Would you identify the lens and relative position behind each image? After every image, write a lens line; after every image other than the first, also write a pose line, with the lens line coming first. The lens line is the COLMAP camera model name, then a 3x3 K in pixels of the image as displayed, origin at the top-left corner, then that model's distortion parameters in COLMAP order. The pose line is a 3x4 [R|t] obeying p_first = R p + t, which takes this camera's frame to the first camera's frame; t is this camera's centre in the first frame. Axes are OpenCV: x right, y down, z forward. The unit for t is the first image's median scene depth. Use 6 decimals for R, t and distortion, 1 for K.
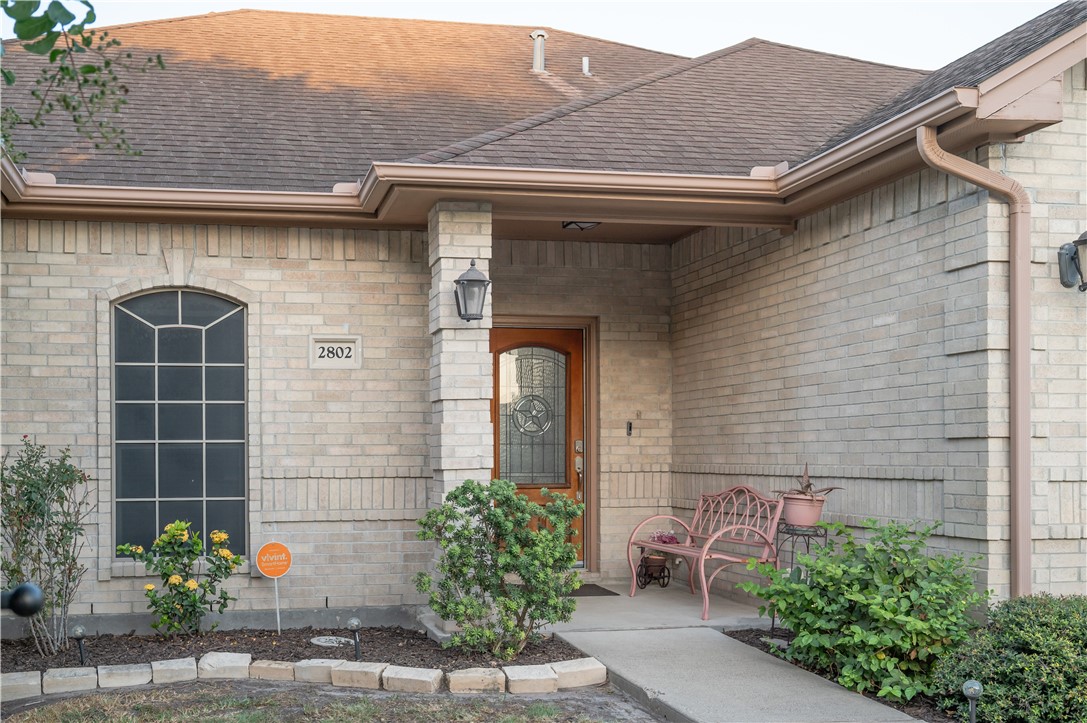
lens RADIAL K [[1102.9, 0, 438.3], [0, 1102.9, 476.7], [0, 0, 1]] dist [0.003279, 0.000000]
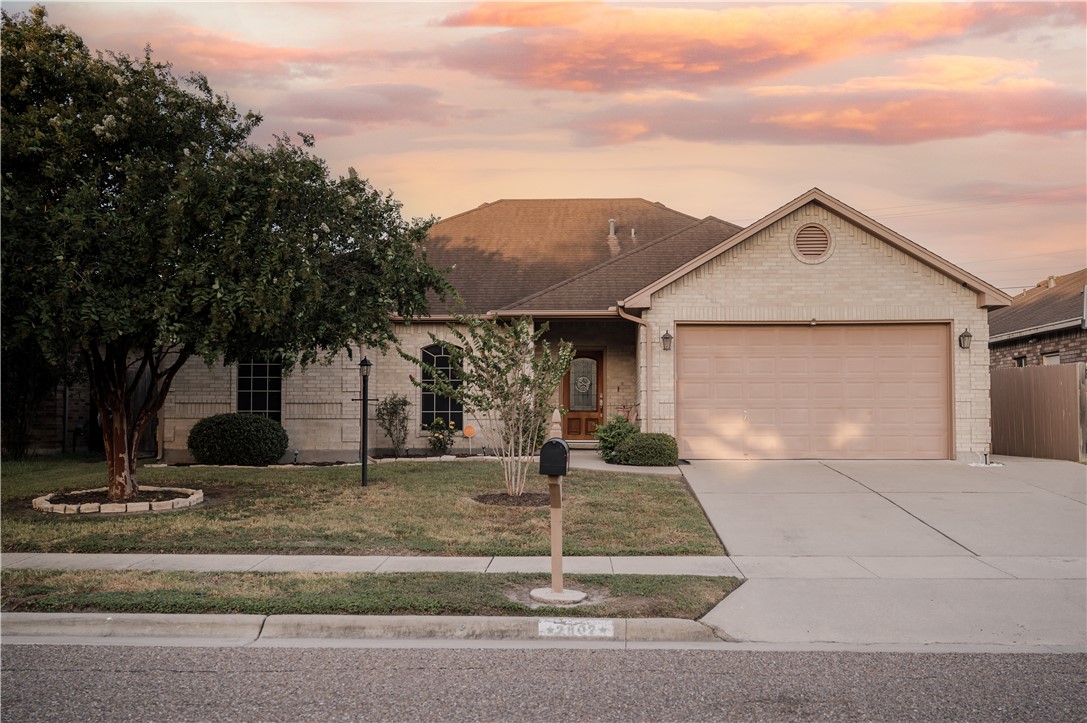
lens RADIAL K [[910.5, 0, 588.7], [0, 910.5, 389.8], [0, 0, 1]] dist [-0.009674, -0.004681]
pose [[0.983594, -0.000403, -0.180394, 0.620265], [-0.007801, 0.998967, -0.044765, 0.068988], [0.180225, 0.045438, 0.982575, -1.409467]]
